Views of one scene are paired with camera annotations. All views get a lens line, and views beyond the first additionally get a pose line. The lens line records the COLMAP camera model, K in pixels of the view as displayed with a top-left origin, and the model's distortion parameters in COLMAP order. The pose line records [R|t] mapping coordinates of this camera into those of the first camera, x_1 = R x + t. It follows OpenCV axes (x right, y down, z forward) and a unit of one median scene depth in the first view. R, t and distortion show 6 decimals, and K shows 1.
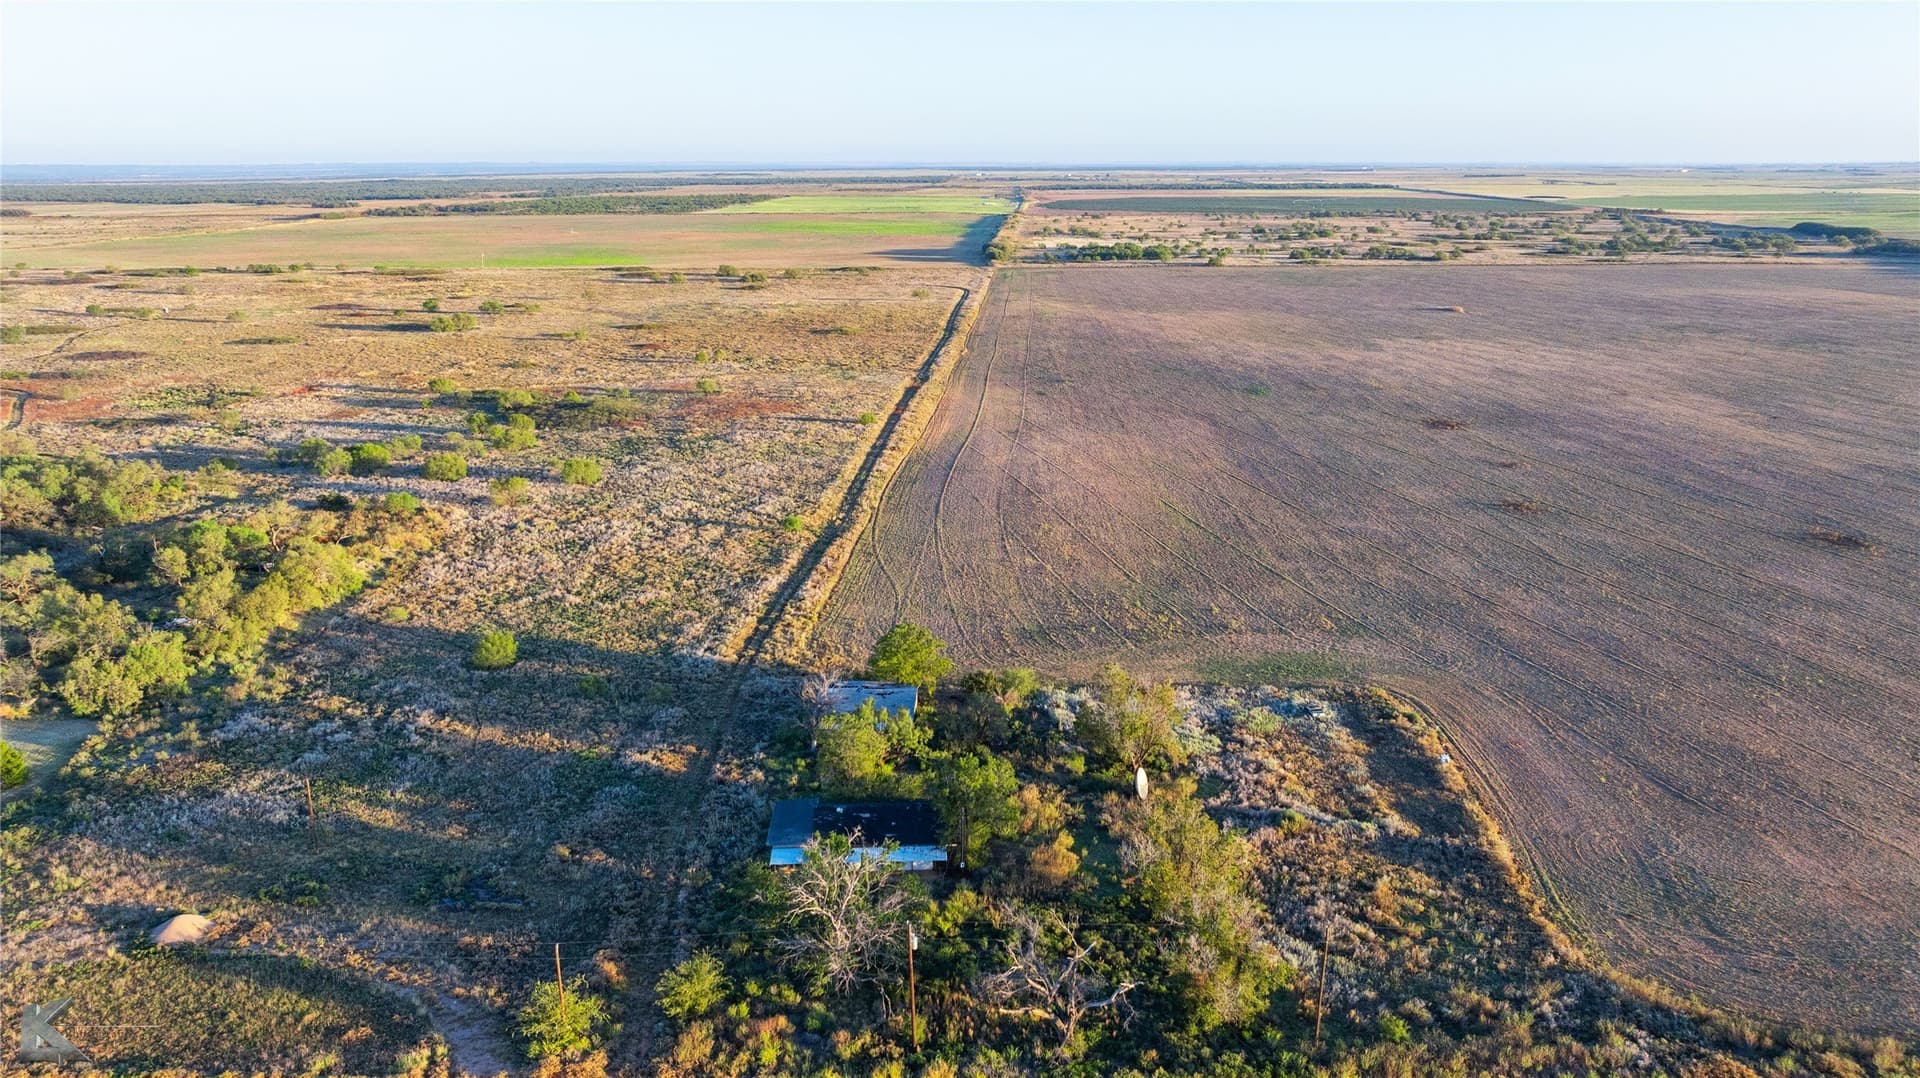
lens RADIAL K [[1357.9, 0, 960.0], [0, 1357.9, 539.0], [0, 0, 1]] dist [-0.047542, 0.046507]
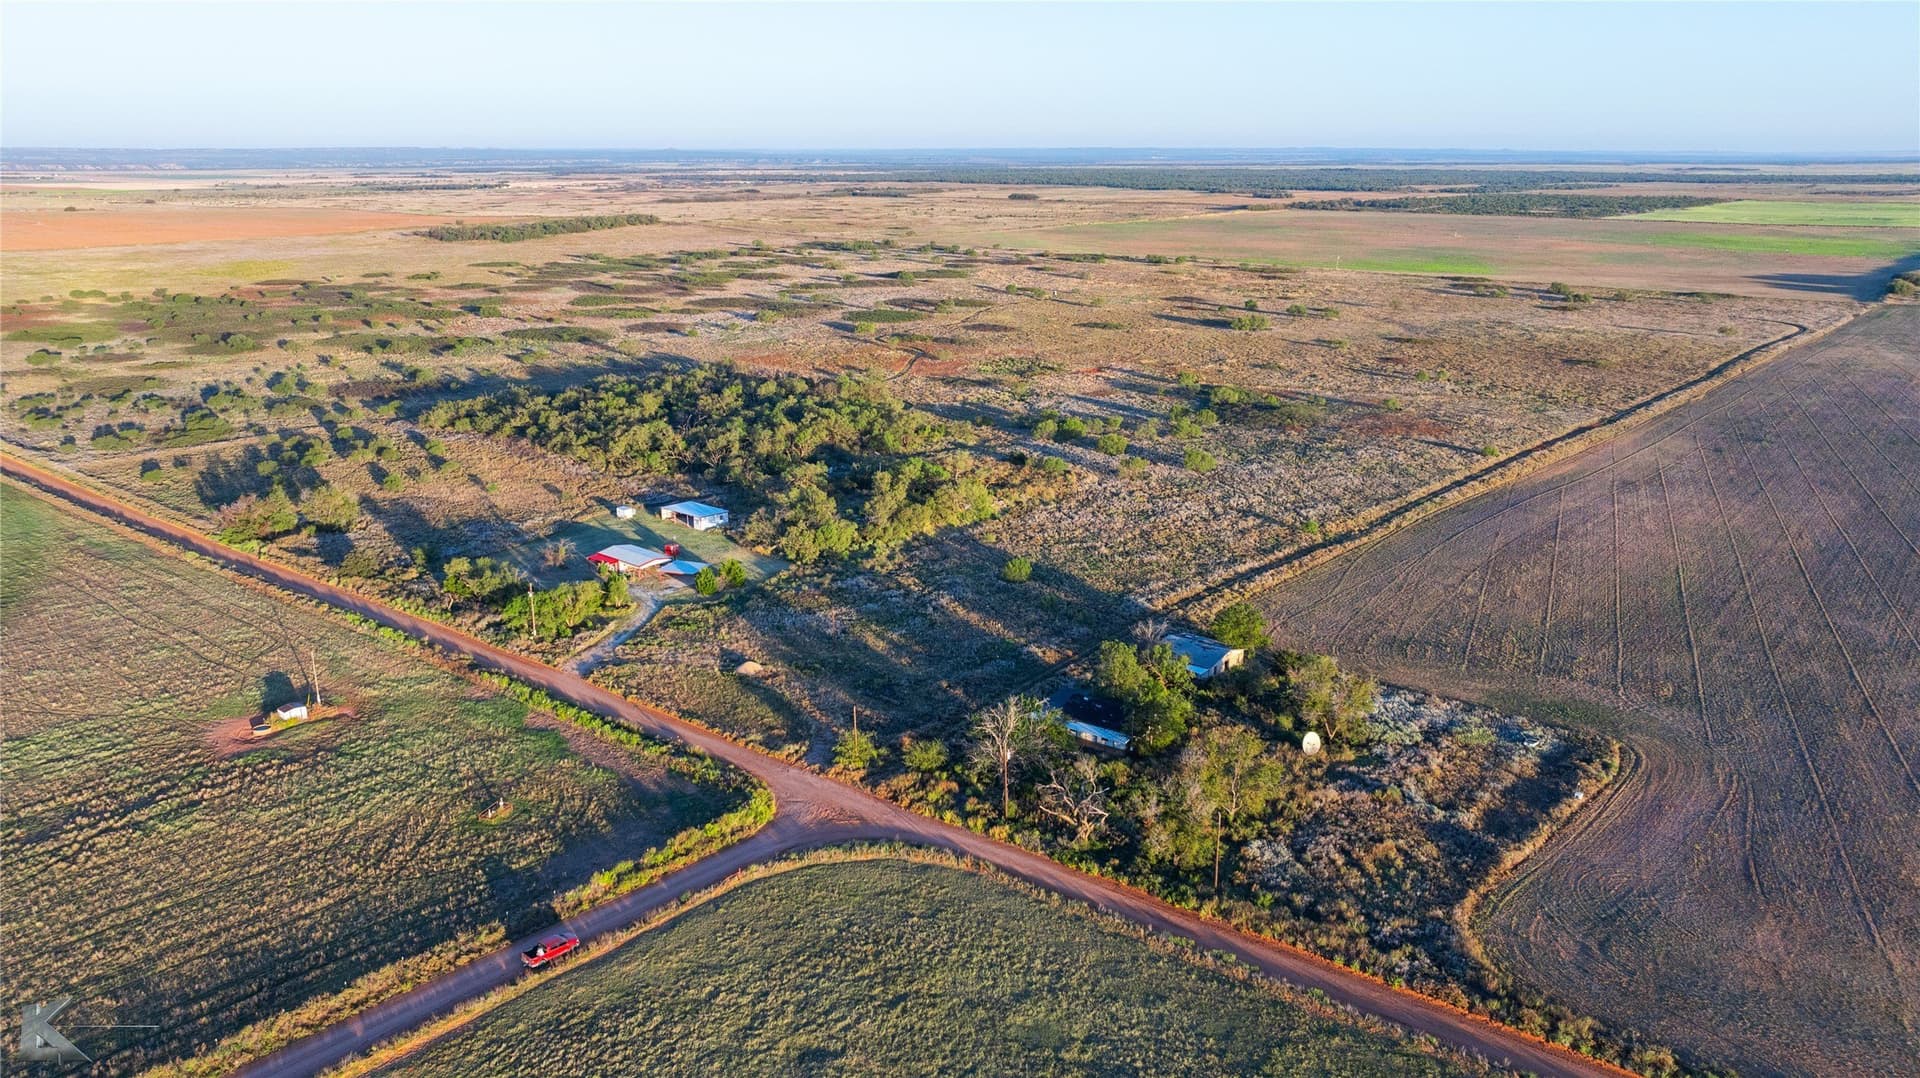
lens RADIAL K [[1357.9, 0, 960.0], [0, 1357.9, 539.0], [0, 0, 1]] dist [-0.047542, 0.046507]
pose [[0.786124, 0.170478, -0.594093, 0.322860], [-0.165062, 0.984204, 0.064006, -0.023779], [0.595620, 0.047745, 0.801846, -0.149383]]
